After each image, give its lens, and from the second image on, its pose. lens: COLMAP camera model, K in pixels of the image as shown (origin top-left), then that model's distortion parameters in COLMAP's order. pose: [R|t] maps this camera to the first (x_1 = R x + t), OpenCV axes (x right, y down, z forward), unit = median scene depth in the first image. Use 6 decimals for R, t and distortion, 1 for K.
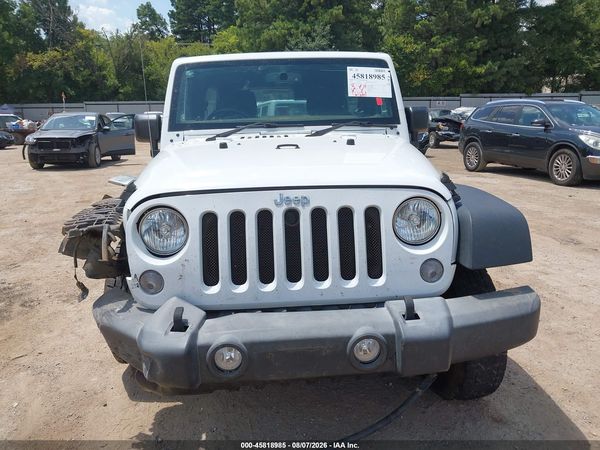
lens RADIAL K [[478.5, 0, 302.3], [0, 478.5, 225.4], [0, 0, 1]] dist [0.001175, -0.006372]
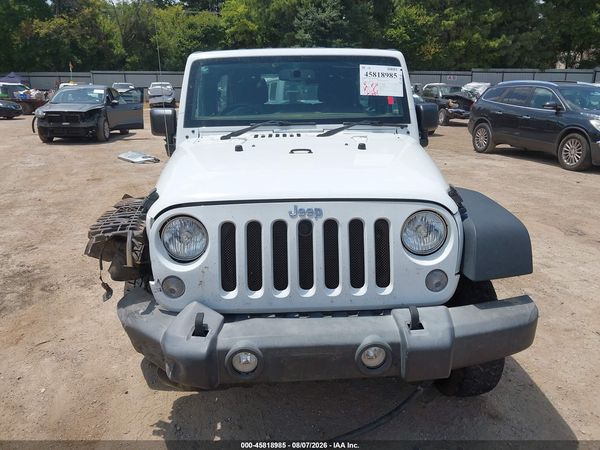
lens RADIAL K [[478.5, 0, 302.3], [0, 478.5, 225.4], [0, 0, 1]] dist [0.001175, -0.006372]
pose [[0.999742, 0.019875, -0.010995, -0.010785], [-0.019203, 0.998122, 0.058163, -0.052530], [0.012130, -0.057937, 0.998247, -0.033340]]
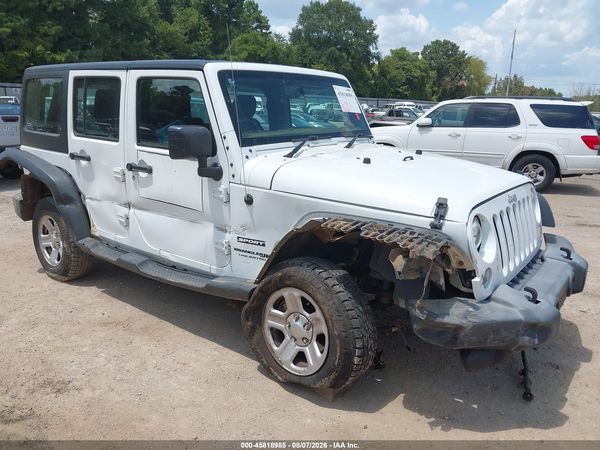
lens RADIAL K [[473.9, 0, 299.1], [0, 473.9, 229.8], [0, 0, 1]] dist [0.003572, -0.010914]
pose [[0.655098, -0.160833, 0.738227, -0.916403], [0.136832, 0.986179, 0.093428, -0.112699], [-0.743050, 0.039809, 0.668051, 0.331107]]
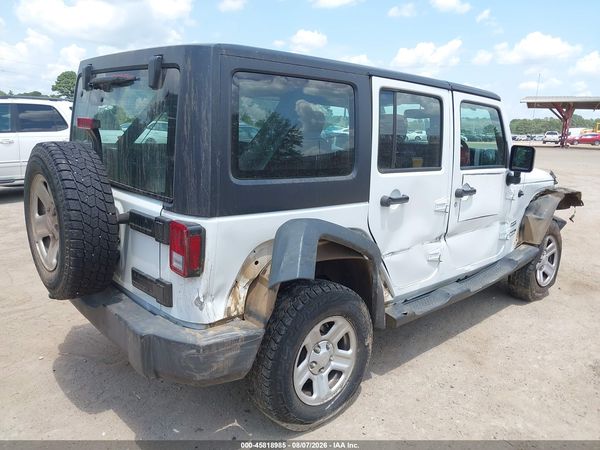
lens RADIAL K [[478.5, 0, 302.3], [0, 478.5, 225.4], [0, 0, 1]] dist [0.001175, -0.006372]
pose [[-0.641596, -0.166604, 0.748731, -0.919055], [0.147627, 0.931056, 0.333677, -0.542286], [-0.752703, 0.324618, -0.572767, 2.226491]]
